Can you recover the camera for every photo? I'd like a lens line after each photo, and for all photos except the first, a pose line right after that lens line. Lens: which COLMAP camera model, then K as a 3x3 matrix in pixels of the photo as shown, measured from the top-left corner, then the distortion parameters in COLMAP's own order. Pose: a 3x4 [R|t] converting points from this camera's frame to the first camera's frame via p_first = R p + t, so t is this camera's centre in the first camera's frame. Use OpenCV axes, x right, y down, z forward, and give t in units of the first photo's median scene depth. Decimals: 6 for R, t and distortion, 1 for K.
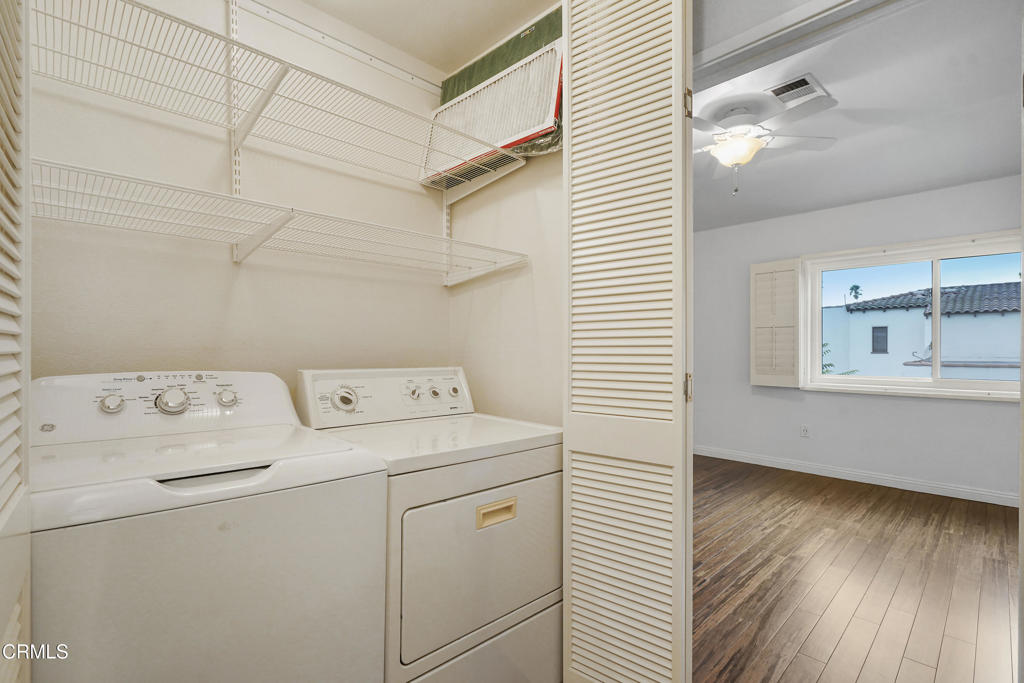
lens RADIAL K [[471.7, 0, 509.4], [0, 471.7, 348.4], [0, 0, 1]] dist [0.001210, -0.000169]
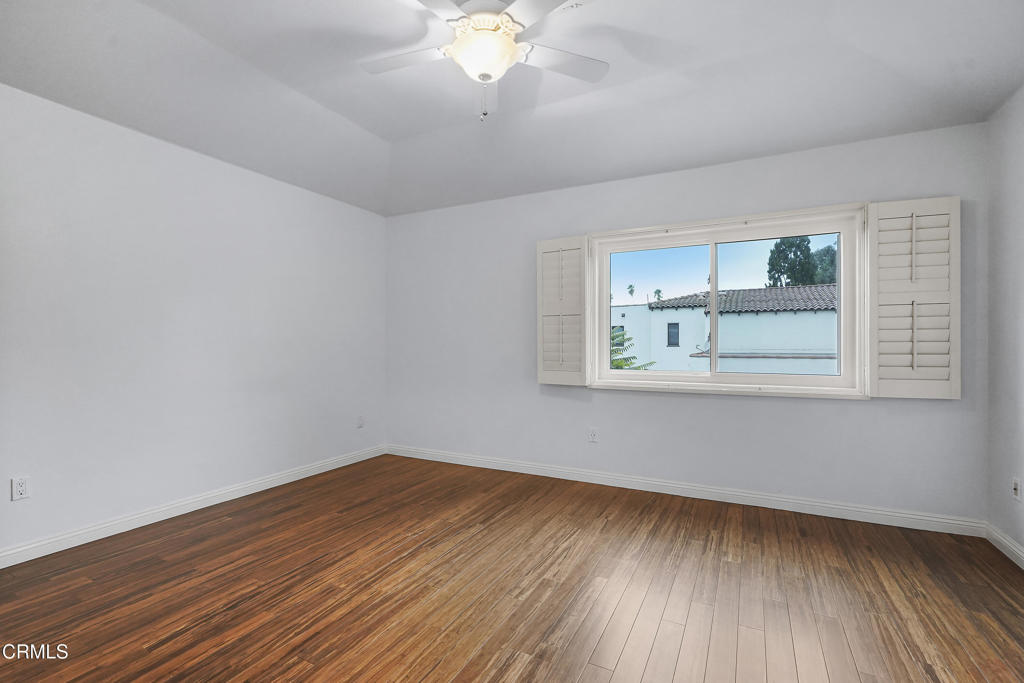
lens RADIAL K [[471.7, 0, 513.3], [0, 471.7, 341.6], [0, 0, 1]] dist [0.001210, -0.000169]
pose [[0.944482, -0.001065, 0.328561, 0.203969], [0.001974, 0.999995, -0.002432, 0.004272], [-0.328557, 0.002946, 0.944479, 0.228067]]
